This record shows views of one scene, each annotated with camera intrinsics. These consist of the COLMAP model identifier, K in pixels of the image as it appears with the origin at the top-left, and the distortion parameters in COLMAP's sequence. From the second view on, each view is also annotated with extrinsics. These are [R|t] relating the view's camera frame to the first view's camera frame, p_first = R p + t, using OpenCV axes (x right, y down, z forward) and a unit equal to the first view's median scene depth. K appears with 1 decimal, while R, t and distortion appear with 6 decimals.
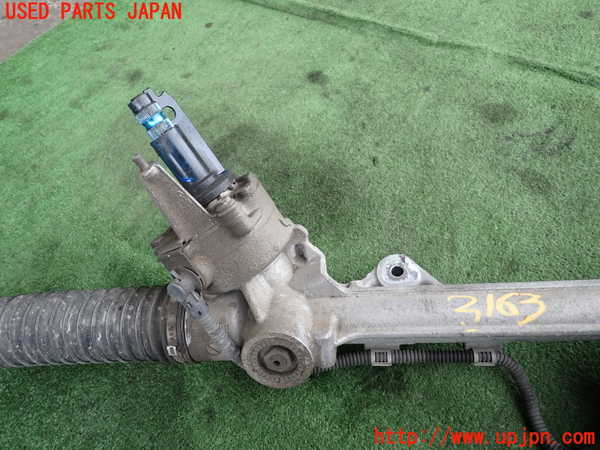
lens RADIAL K [[448.6, 0, 298.2], [0, 448.6, 225.8], [0, 0, 1]] dist [0.021917, -0.005938]
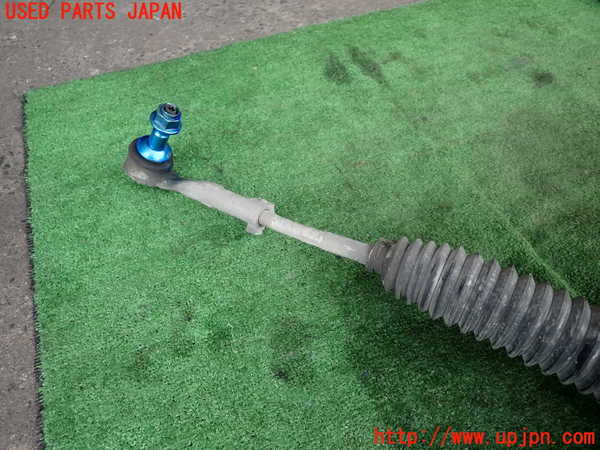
lens RADIAL K [[448.6, 0, 298.2], [0, 448.6, 225.8], [0, 0, 1]] dist [0.021917, -0.005938]
pose [[0.843165, 0.496635, -0.205978, -0.514627], [-0.503166, 0.863878, 0.023205, 0.180671], [0.189464, 0.084076, 0.978281, 0.042016]]
